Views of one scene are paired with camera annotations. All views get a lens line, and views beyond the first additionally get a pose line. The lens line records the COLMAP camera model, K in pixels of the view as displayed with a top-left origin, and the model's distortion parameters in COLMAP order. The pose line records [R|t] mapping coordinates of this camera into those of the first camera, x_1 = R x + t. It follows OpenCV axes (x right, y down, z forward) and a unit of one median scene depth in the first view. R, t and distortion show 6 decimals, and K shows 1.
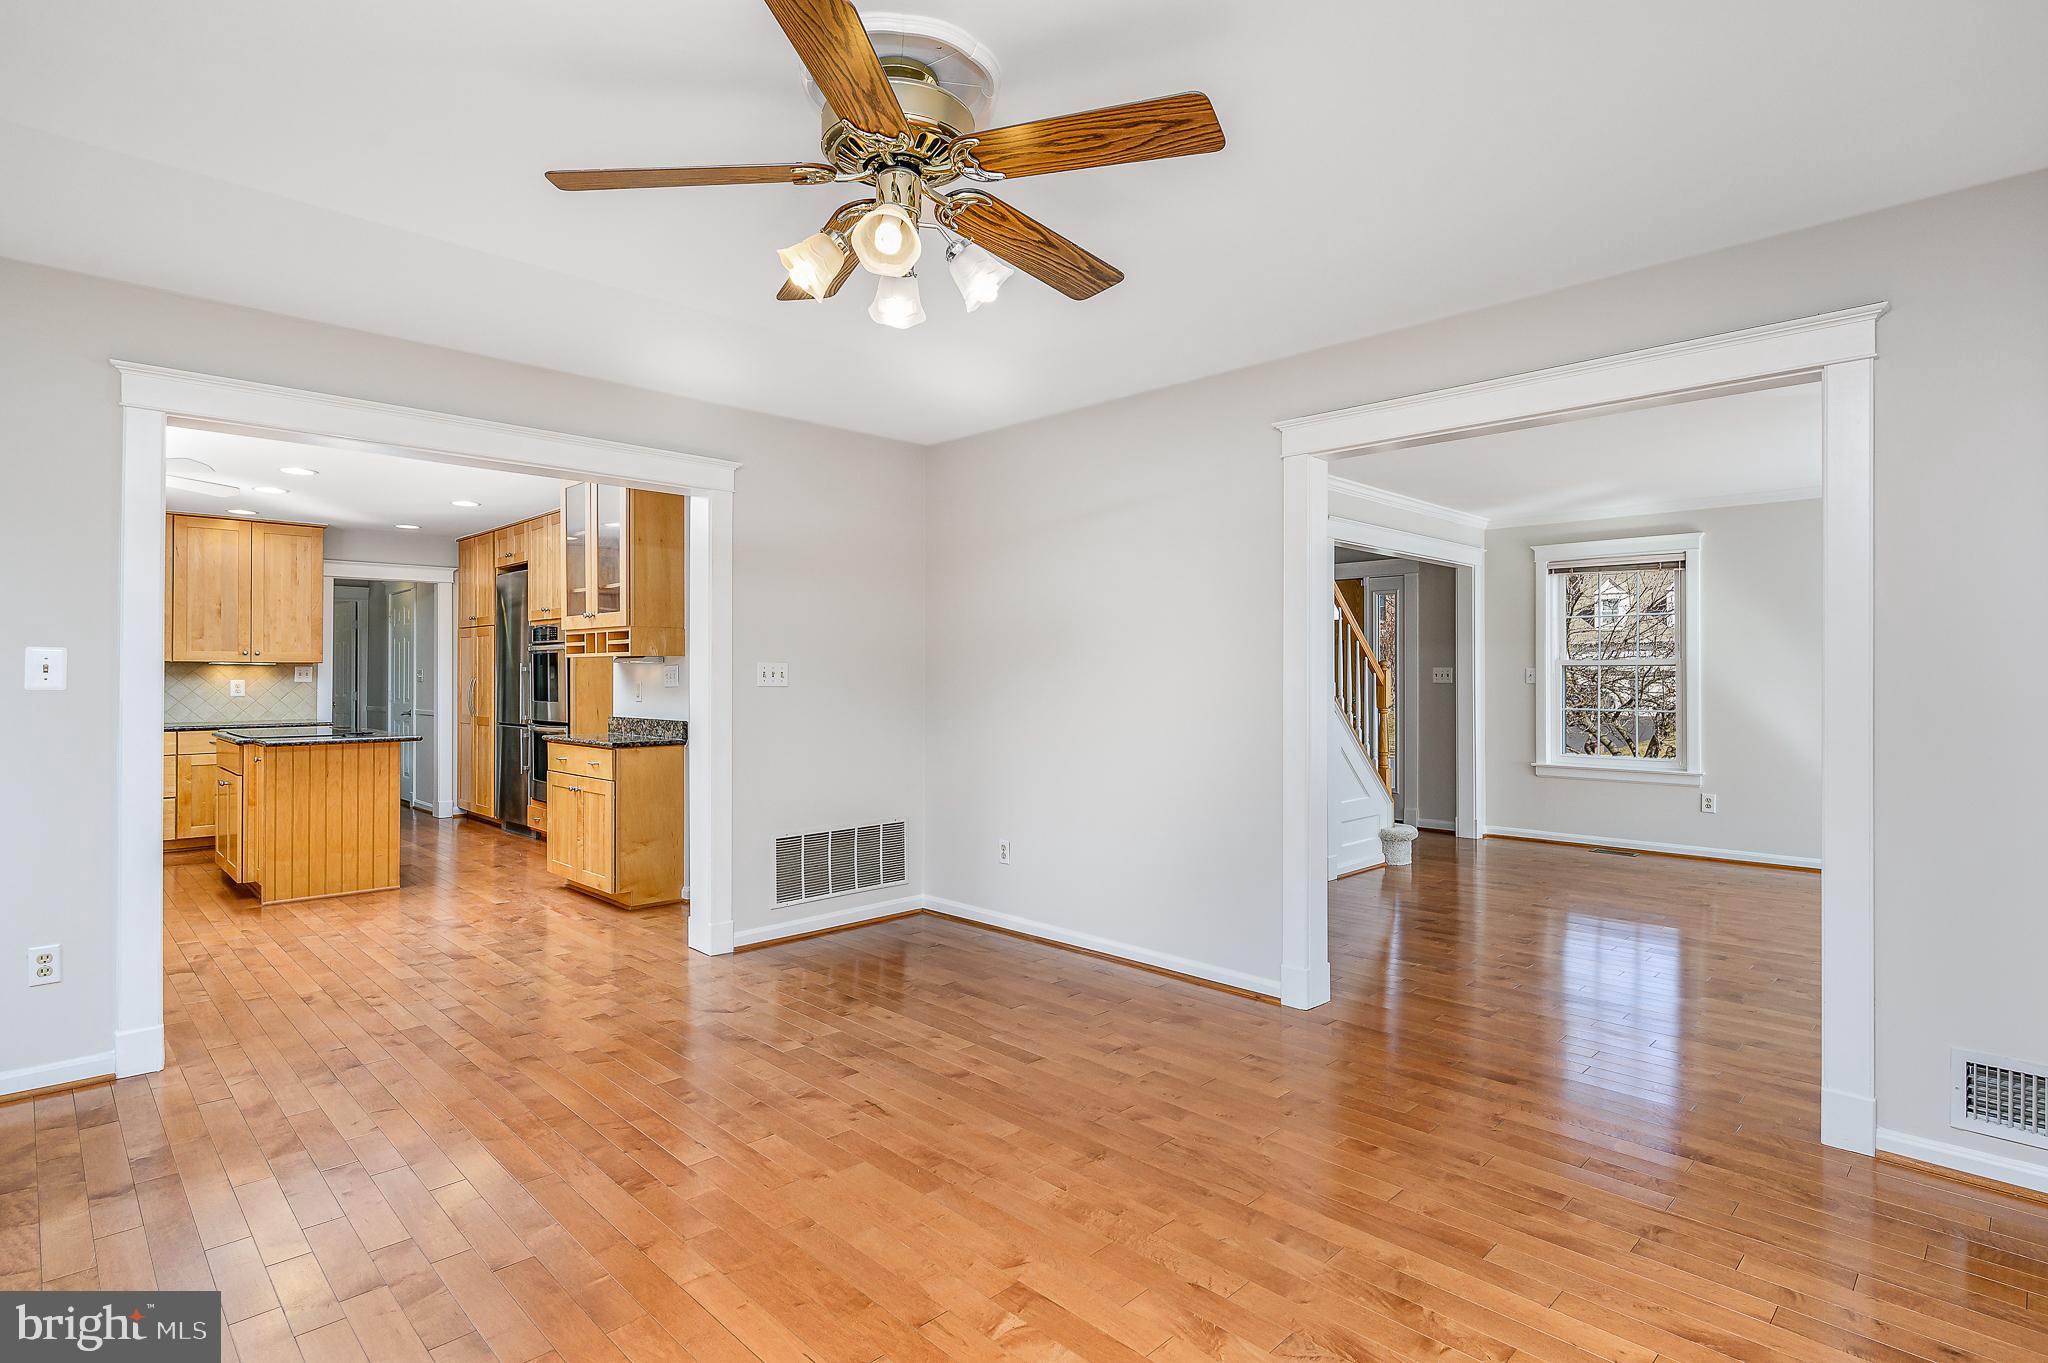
lens RADIAL K [[1003.9, 0, 1027.7], [0, 1003.9, 673.2], [0, 0, 1]] dist [-0.000831, 0.000937]
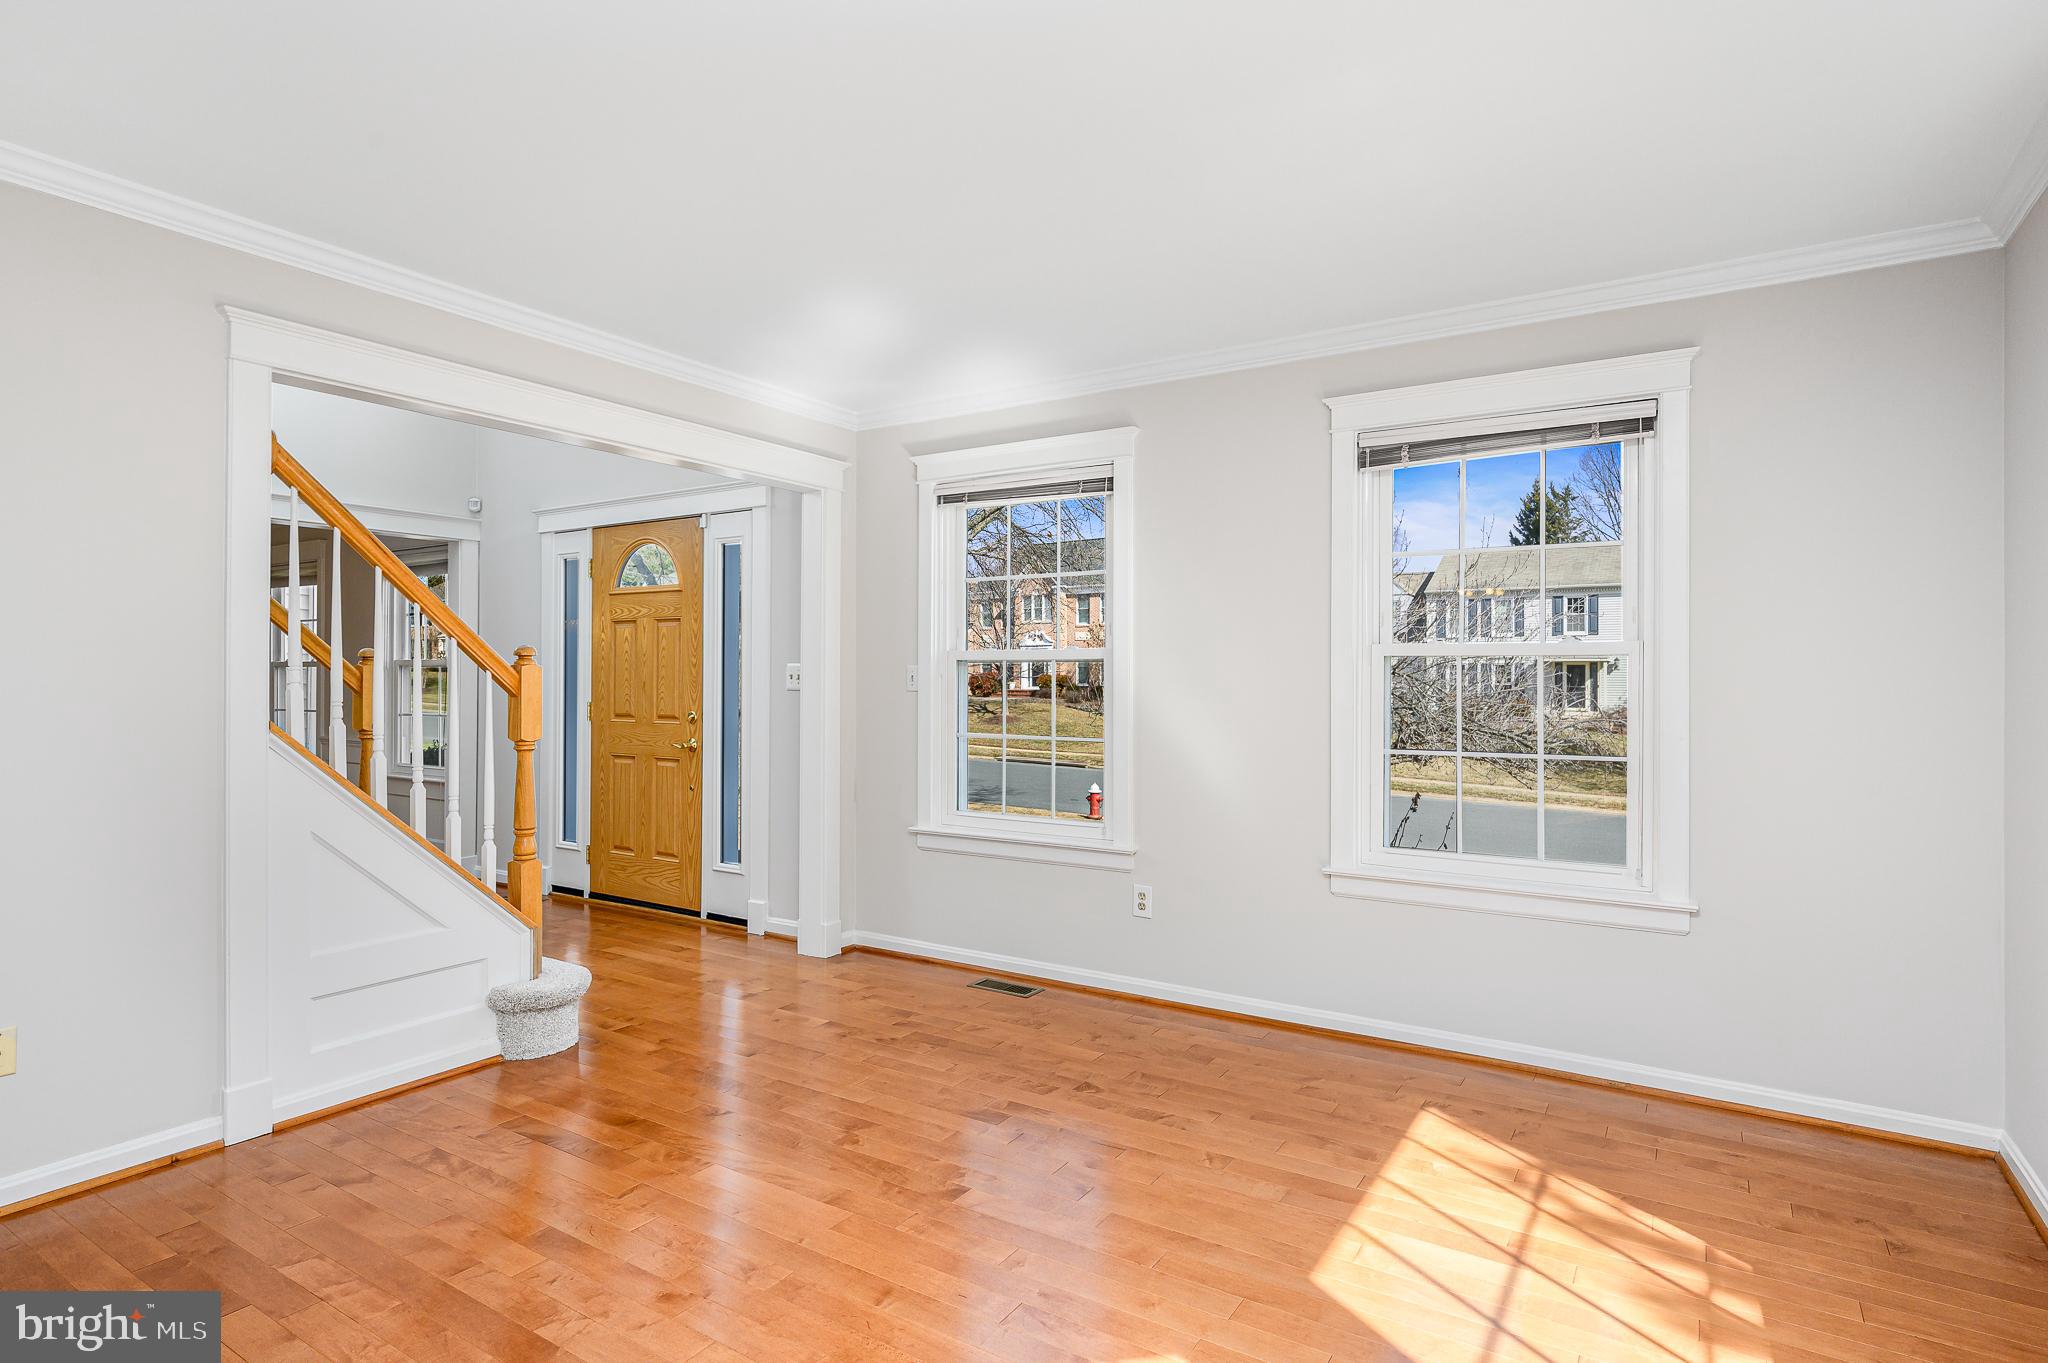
lens RADIAL K [[1059.0, 0, 1028.1], [0, 1059.0, 665.8], [0, 0, 1]] dist [-0.002861, -0.000623]
pose [[0.975680, 0.002909, 0.219181, 0.444996], [-0.000902, 0.999957, -0.009256, 0.001168], [-0.219199, 0.008834, 0.975640, 0.392385]]
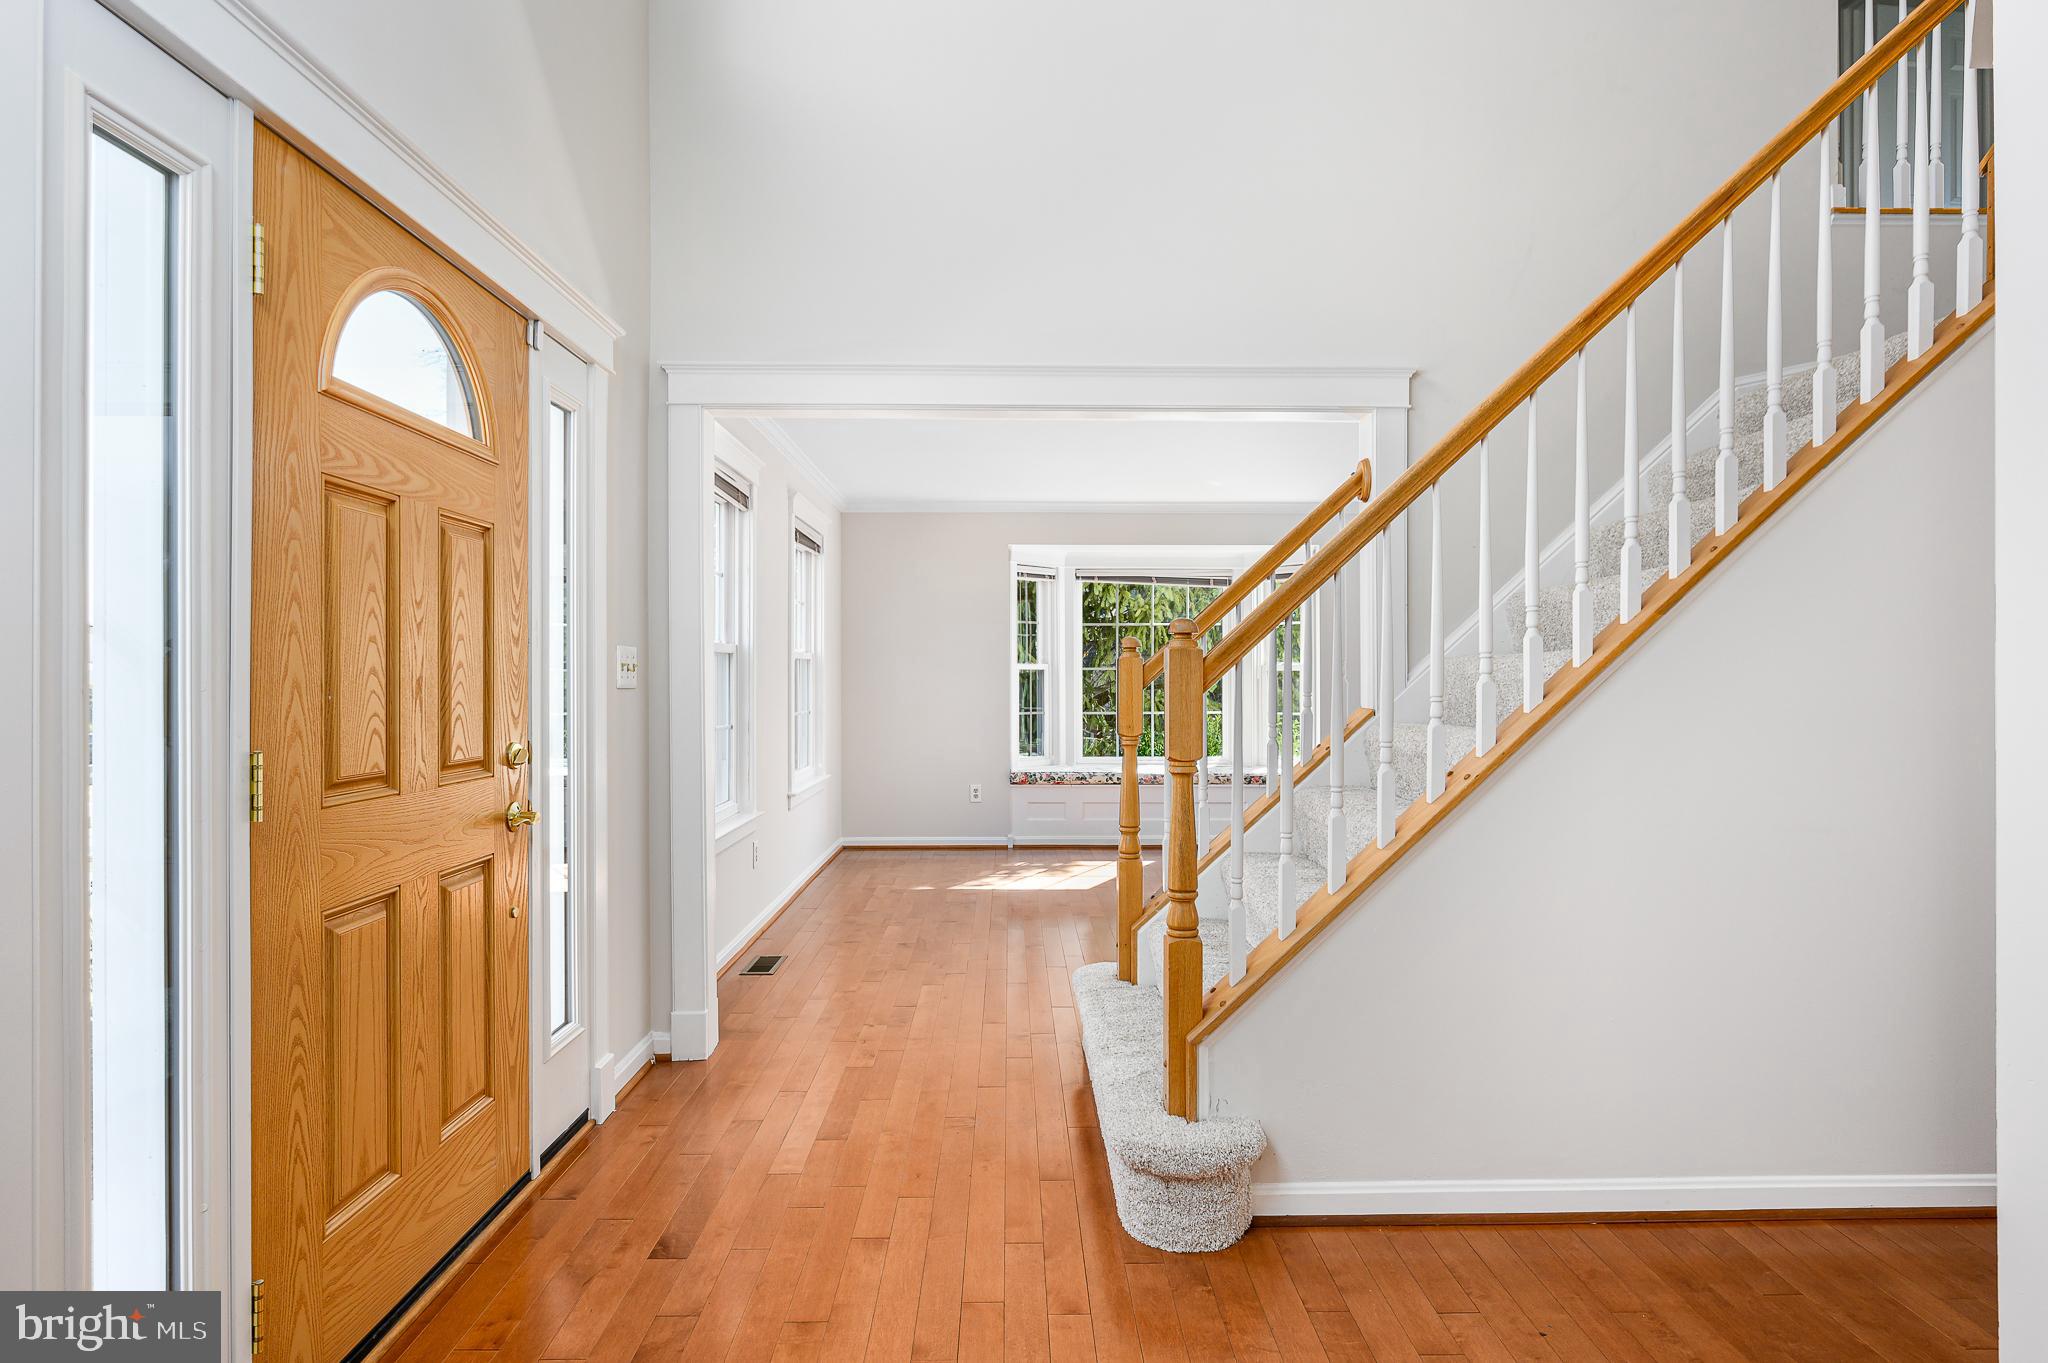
lens RADIAL K [[1054.1, 0, 1033.3], [0, 1054.1, 676.6], [0, 0, 1]] dist [-0.001258, -0.000397]
pose [[-0.723645, -0.003511, 0.690163, 0.038725], [-0.002341, 0.999994, 0.002633, 0.004561], [-0.690168, 0.000289, -0.723649, 1.278040]]
